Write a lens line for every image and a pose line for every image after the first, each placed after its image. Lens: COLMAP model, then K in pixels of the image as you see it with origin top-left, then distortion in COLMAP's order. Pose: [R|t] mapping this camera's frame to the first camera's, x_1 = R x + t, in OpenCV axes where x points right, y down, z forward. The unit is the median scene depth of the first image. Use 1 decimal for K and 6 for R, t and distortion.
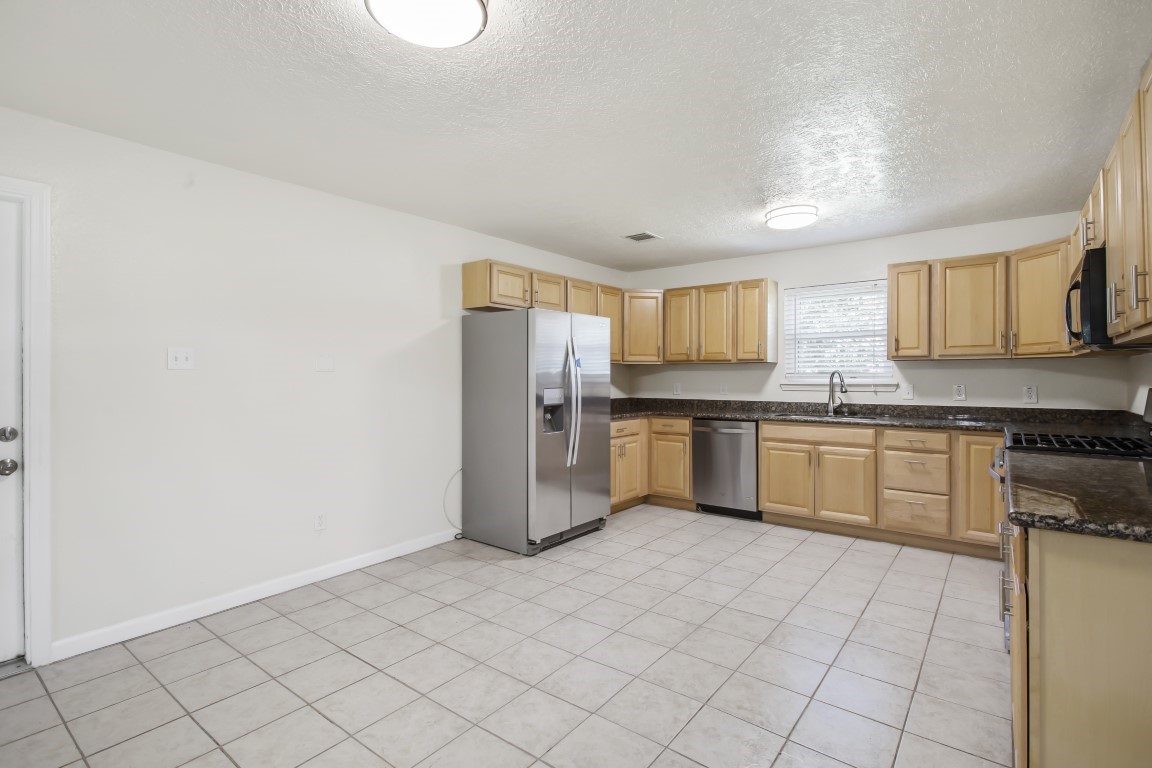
lens RADIAL K [[544.4, 0, 571.5], [0, 544.4, 377.9], [0, 0, 1]] dist [0.013145, -0.002546]
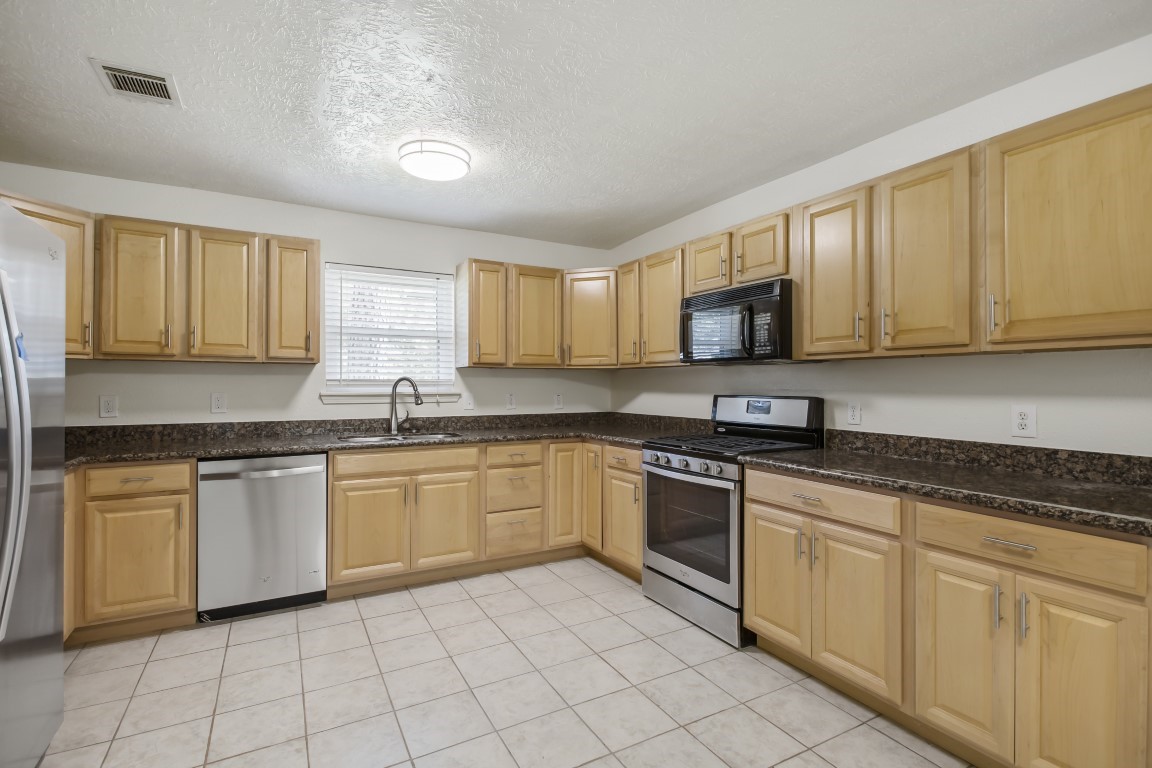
lens RADIAL K [[544.4, 0, 577.4], [0, 544.4, 381.4], [0, 0, 1]] dist [0.013145, -0.002546]
pose [[0.393209, 0.005911, 0.919430, -0.171847], [-0.001638, 0.999982, -0.005728, -0.003557], [-0.919448, 0.000747, 0.393212, 0.527085]]
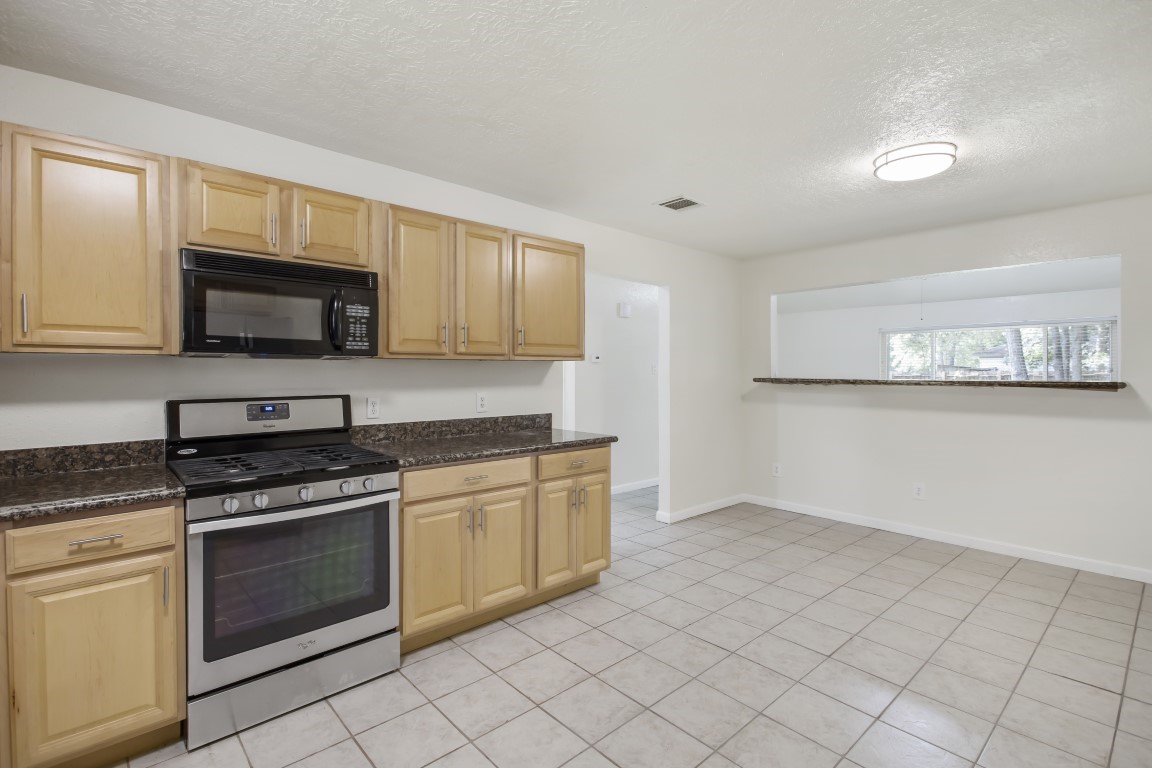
lens RADIAL K [[544.4, 0, 561.5], [0, 544.4, 380.2], [0, 0, 1]] dist [0.013145, -0.002546]
pose [[-0.983280, 0.000391, 0.182100, 0.200809], [0.003521, 0.999852, 0.016866, -0.017054], [-0.182066, 0.017226, -0.983135, 1.139395]]
